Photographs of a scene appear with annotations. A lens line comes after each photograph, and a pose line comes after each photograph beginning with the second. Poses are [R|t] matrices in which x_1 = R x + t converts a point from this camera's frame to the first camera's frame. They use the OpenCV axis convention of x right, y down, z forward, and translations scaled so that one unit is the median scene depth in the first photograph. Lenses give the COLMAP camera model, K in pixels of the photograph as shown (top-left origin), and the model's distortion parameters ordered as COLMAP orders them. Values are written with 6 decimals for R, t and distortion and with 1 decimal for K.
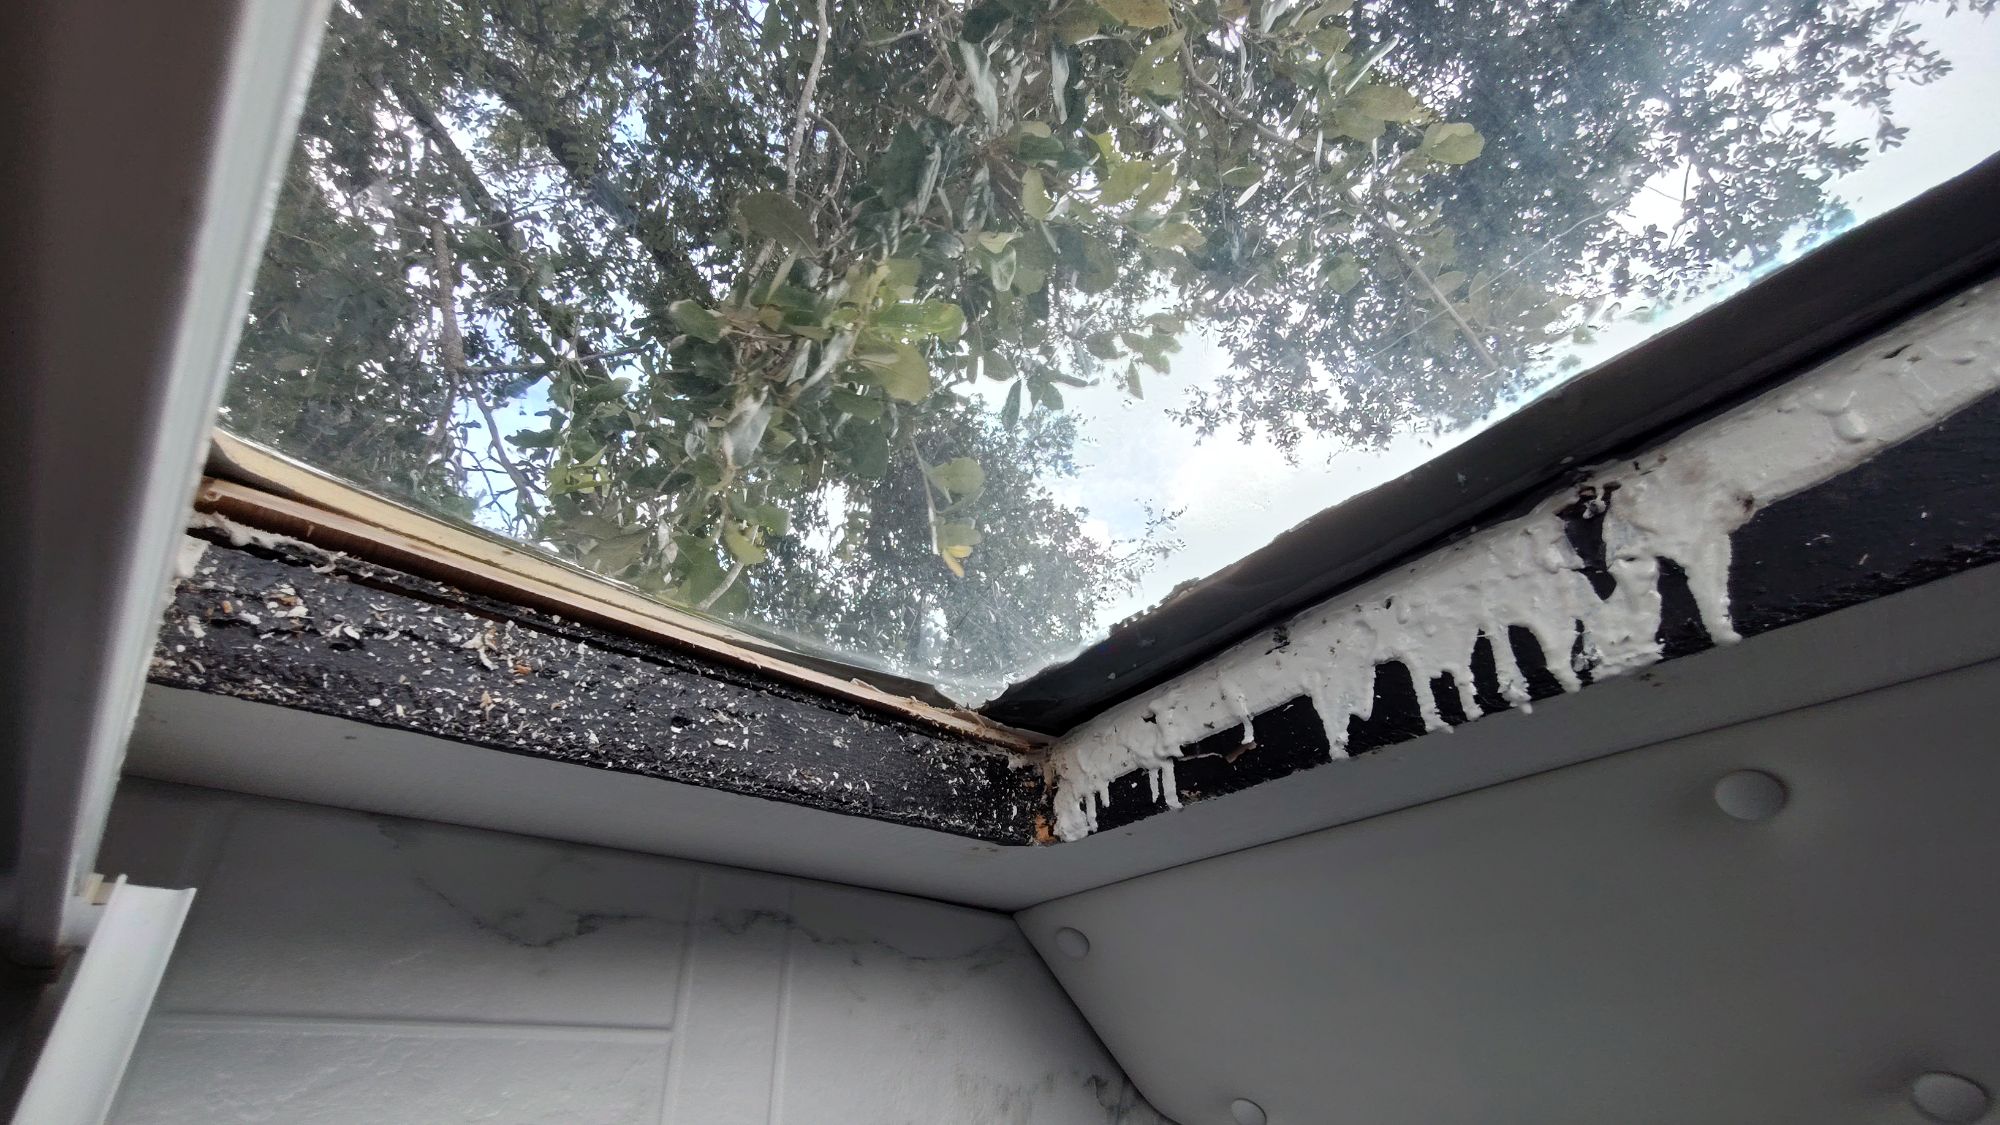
lens RADIAL K [[914.0, 0, 1017.0], [0, 914.0, 607.4], [0, 0, 1]] dist [-0.003127, -0.000037]
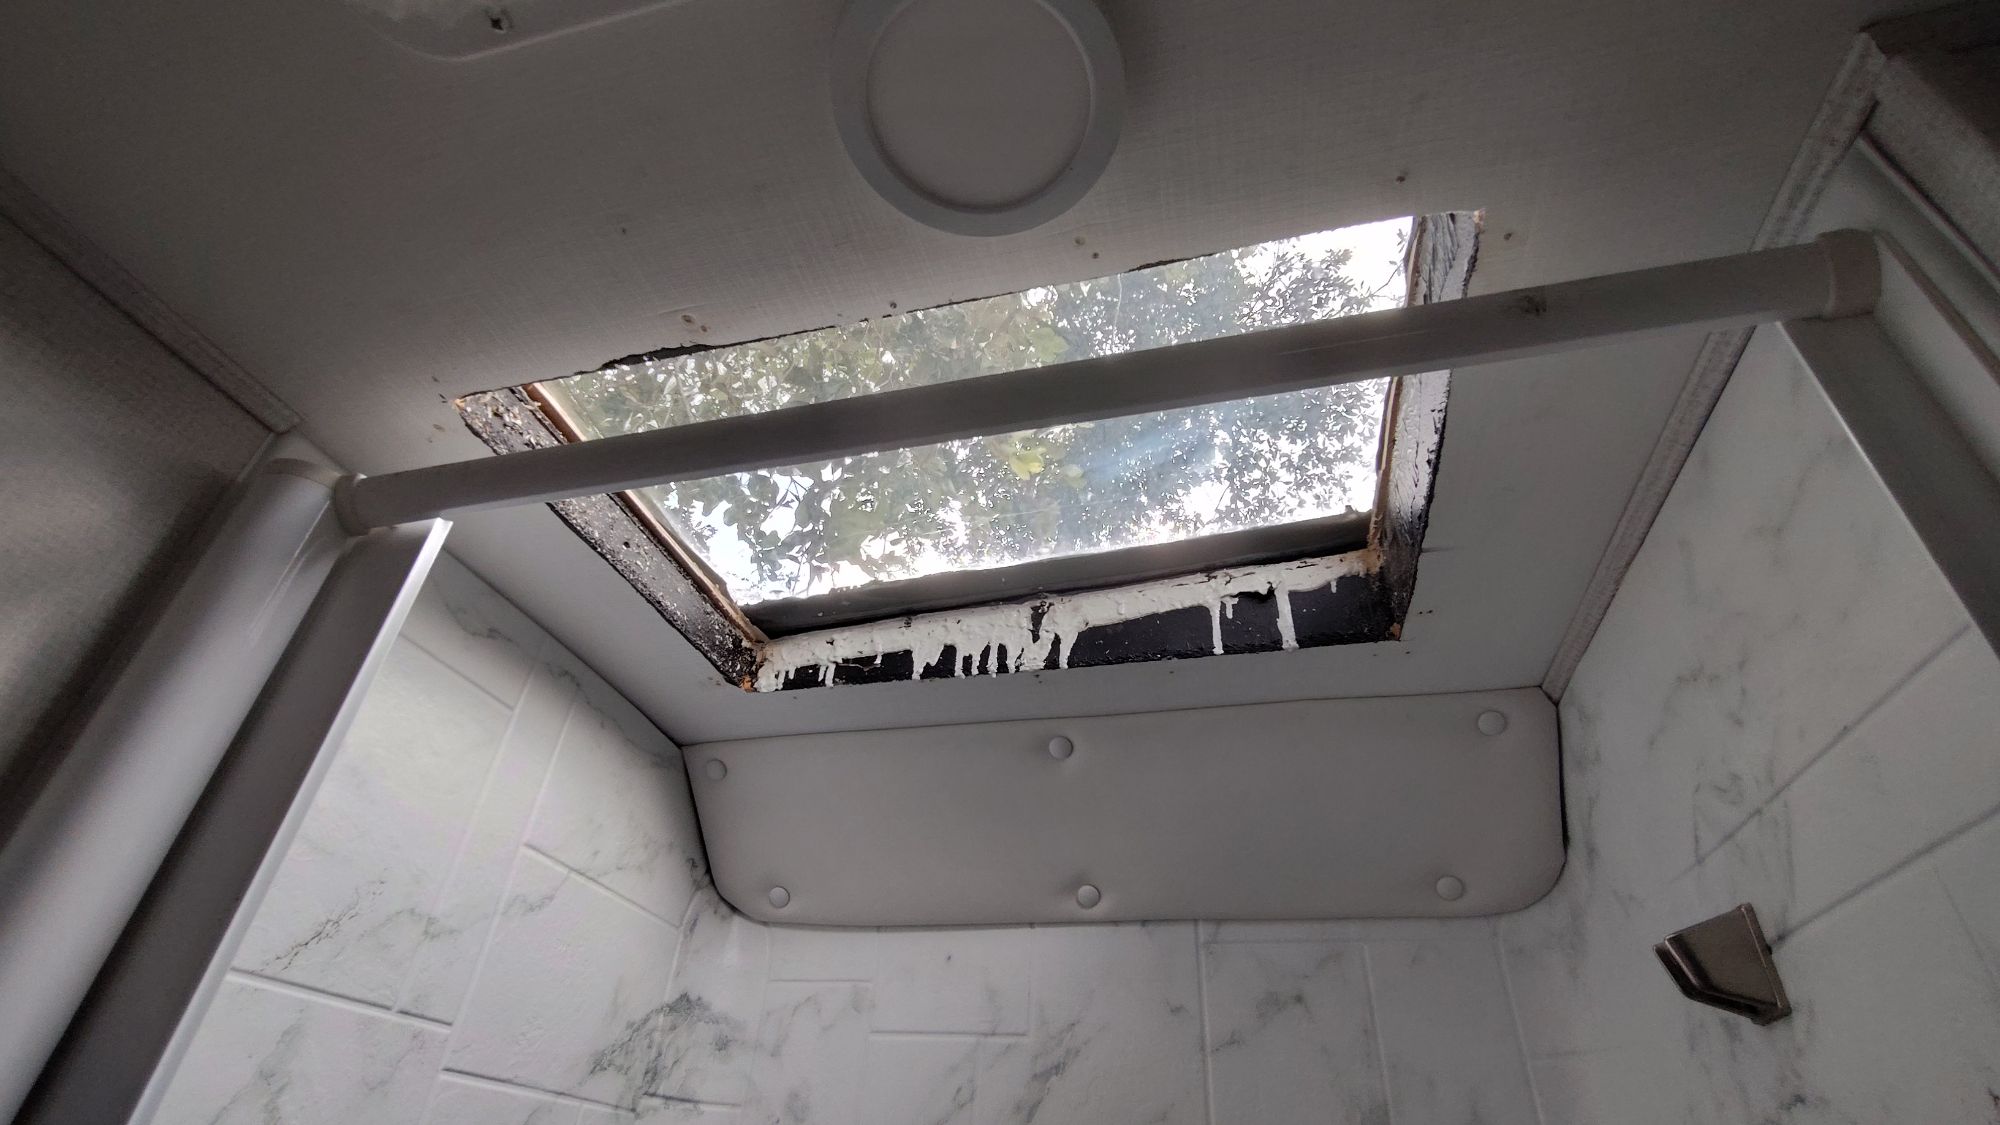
lens RADIAL K [[914.0, 0, 1017.0], [0, 914.0, 607.4], [0, 0, 1]] dist [-0.003127, -0.000037]
pose [[0.835744, 0.369649, 0.406068, -0.354664], [-0.331530, 0.929169, -0.163501, 0.249958], [-0.437744, 0.002021, 0.899098, -0.962713]]
